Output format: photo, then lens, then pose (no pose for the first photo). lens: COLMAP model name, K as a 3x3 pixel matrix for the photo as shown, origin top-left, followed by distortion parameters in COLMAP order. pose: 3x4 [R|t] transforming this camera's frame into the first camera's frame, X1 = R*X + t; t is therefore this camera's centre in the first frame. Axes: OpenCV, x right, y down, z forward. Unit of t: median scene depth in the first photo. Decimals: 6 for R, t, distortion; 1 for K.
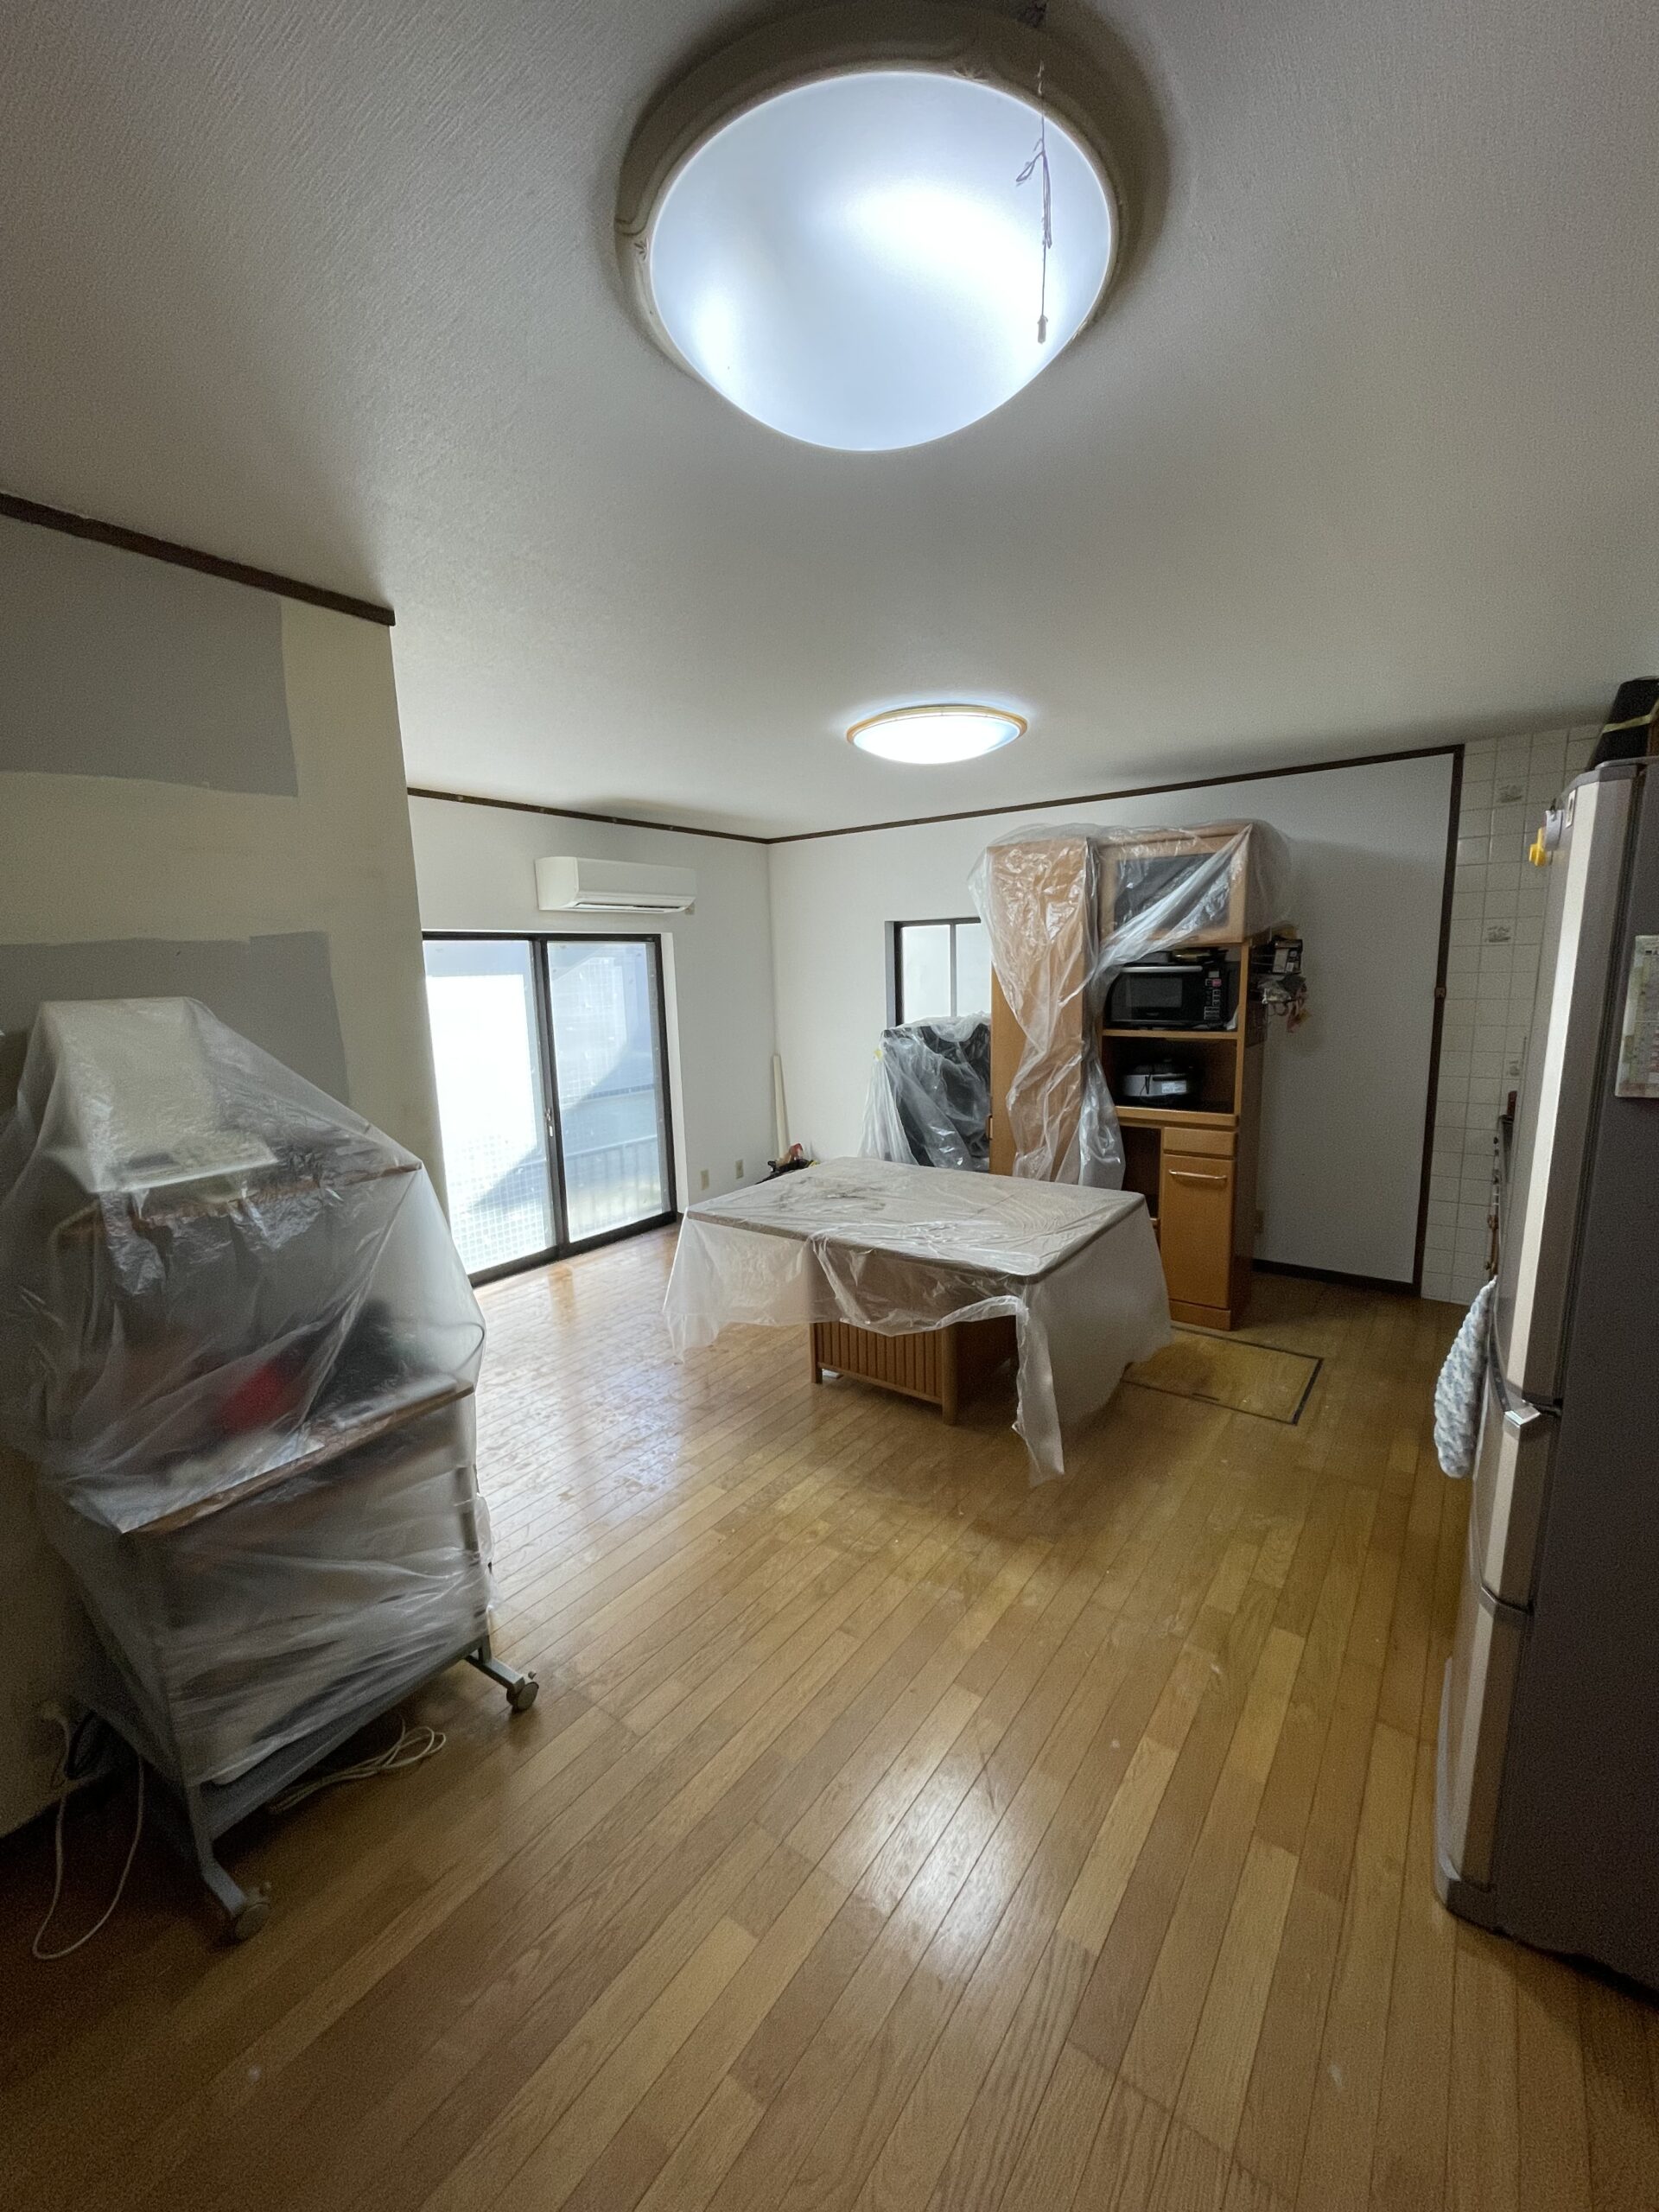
lens RADIAL K [[895.7, 0, 840.8], [0, 895.7, 1112.0], [0, 0, 1]] dist [-0.003121, 0.000107]
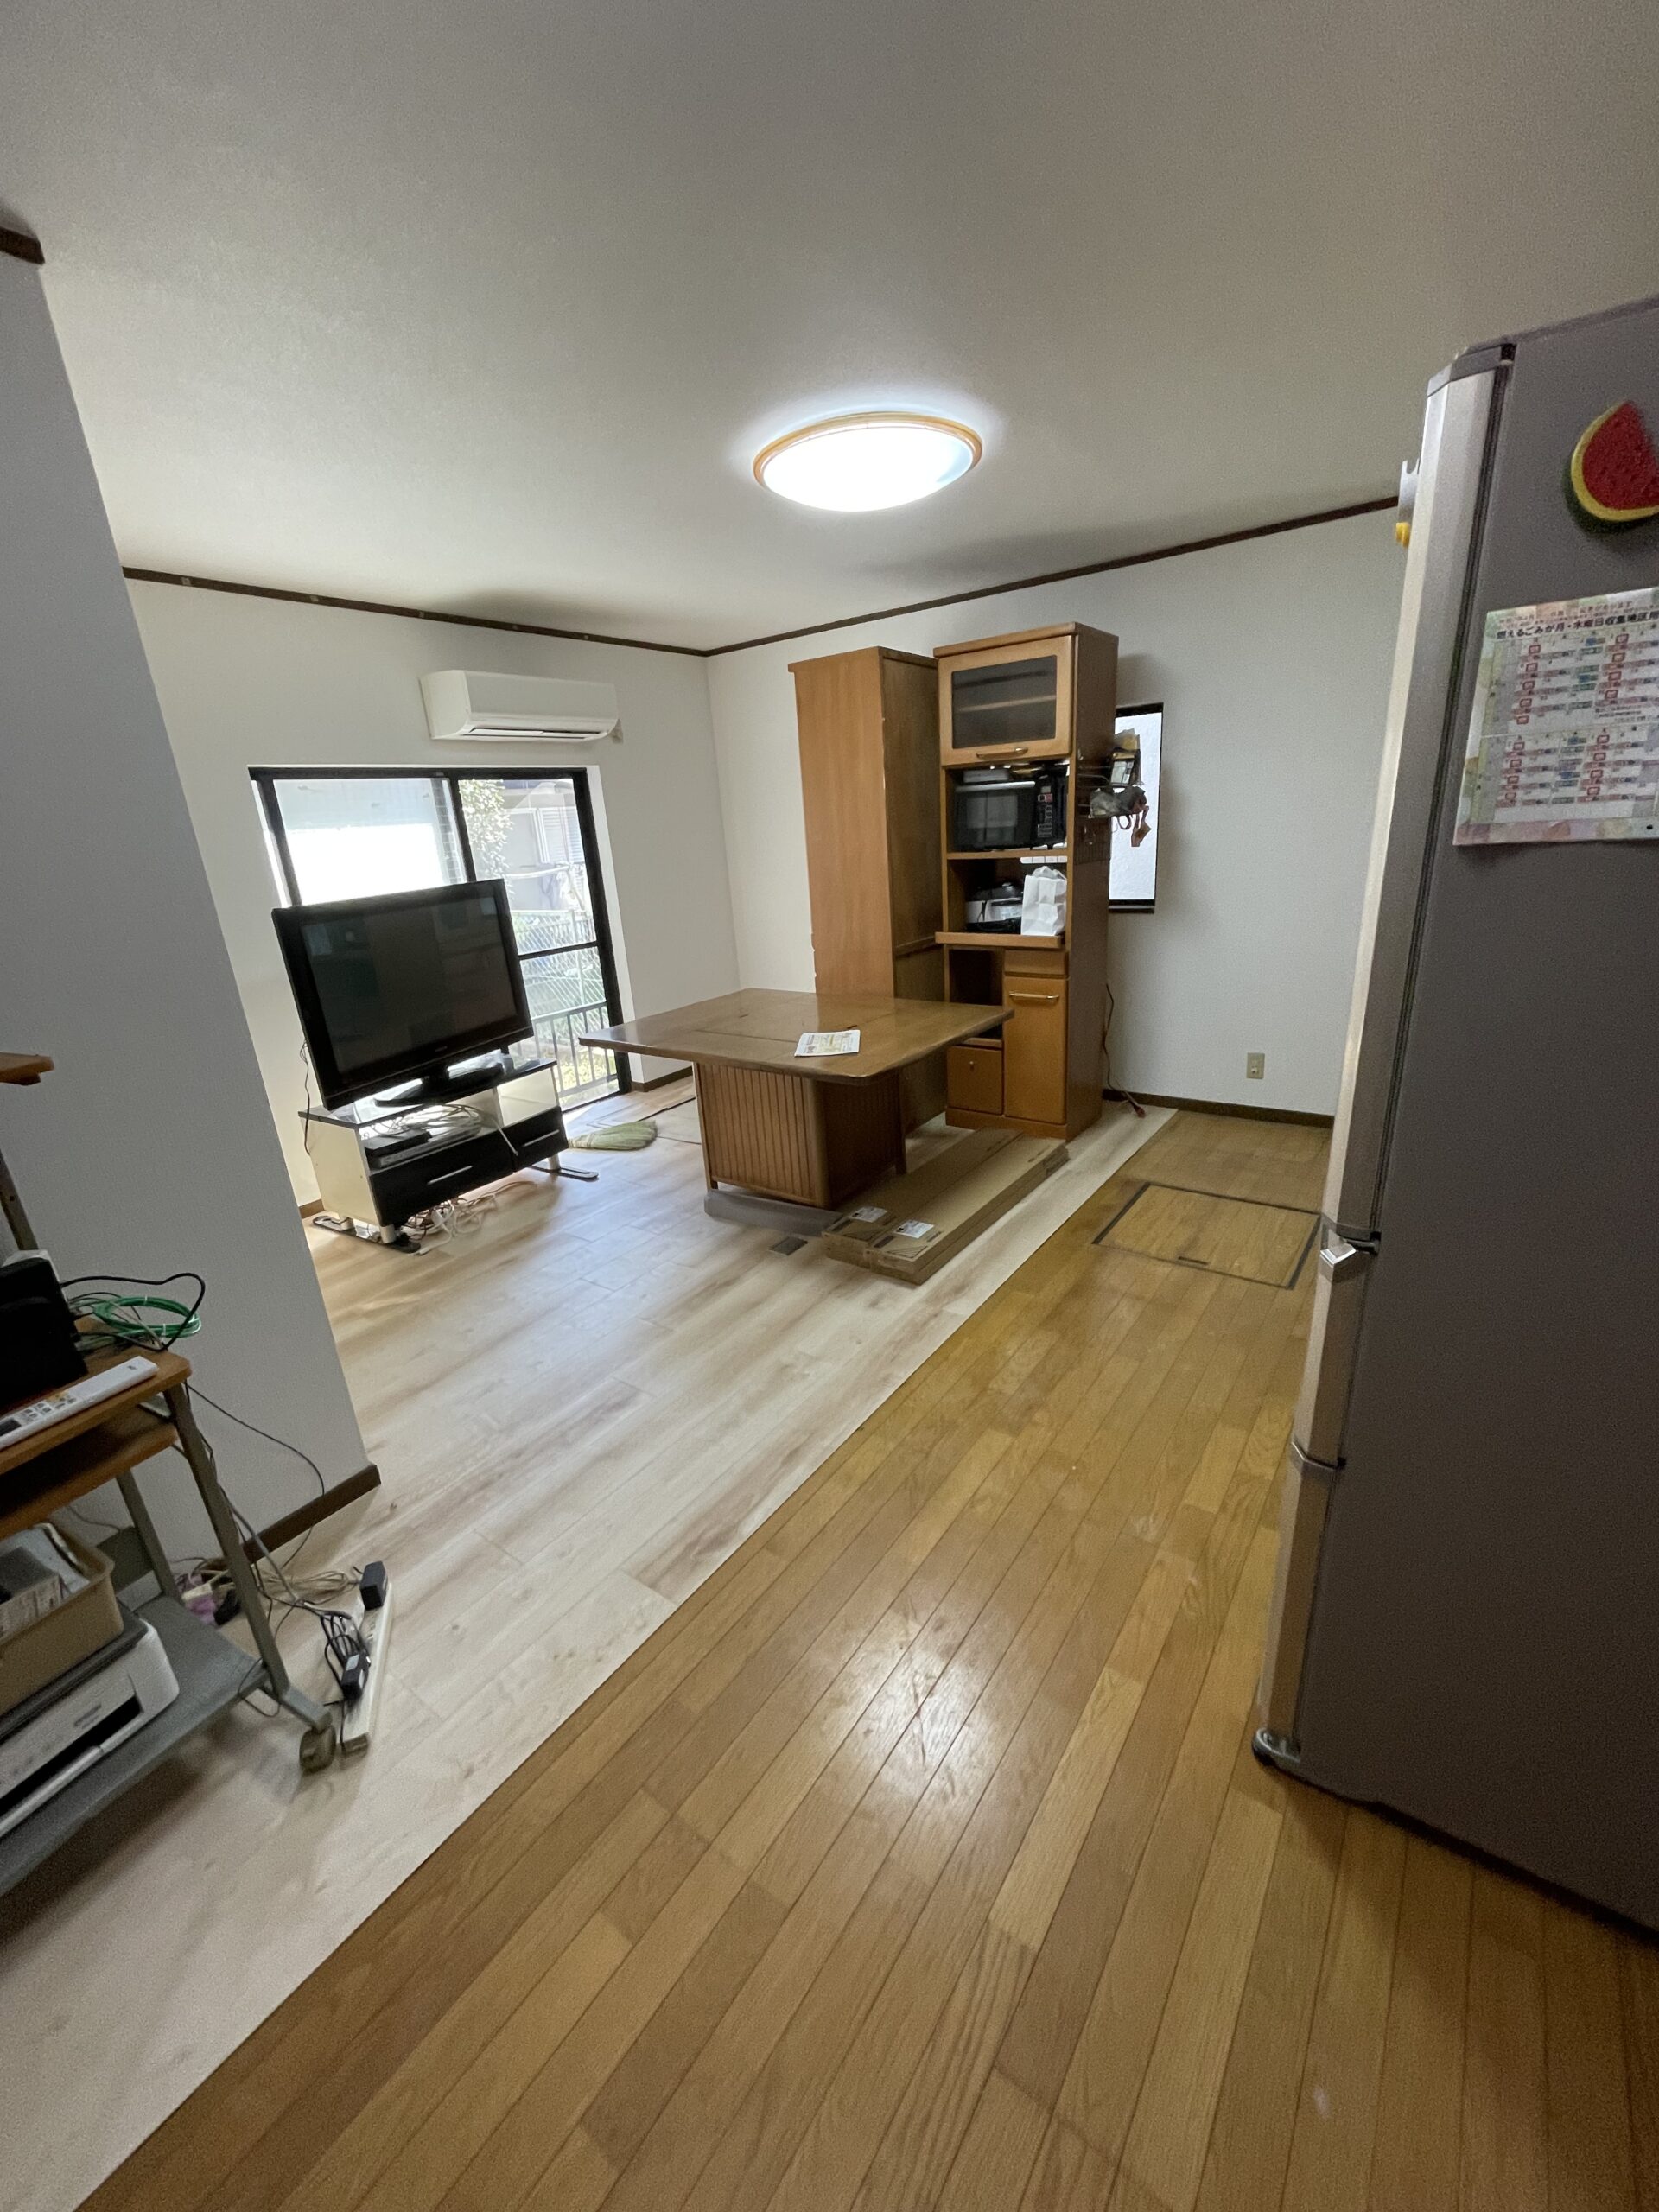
lens RADIAL K [[895.7, 0, 840.8], [0, 895.7, 1112.0], [0, 0, 1]] dist [-0.003121, 0.000107]
pose [[0.999165, -0.040725, -0.003294, 0.106132], [0.040750, 0.987411, 0.152836, 0.030619], [-0.002972, -0.152843, 0.988246, 0.227082]]
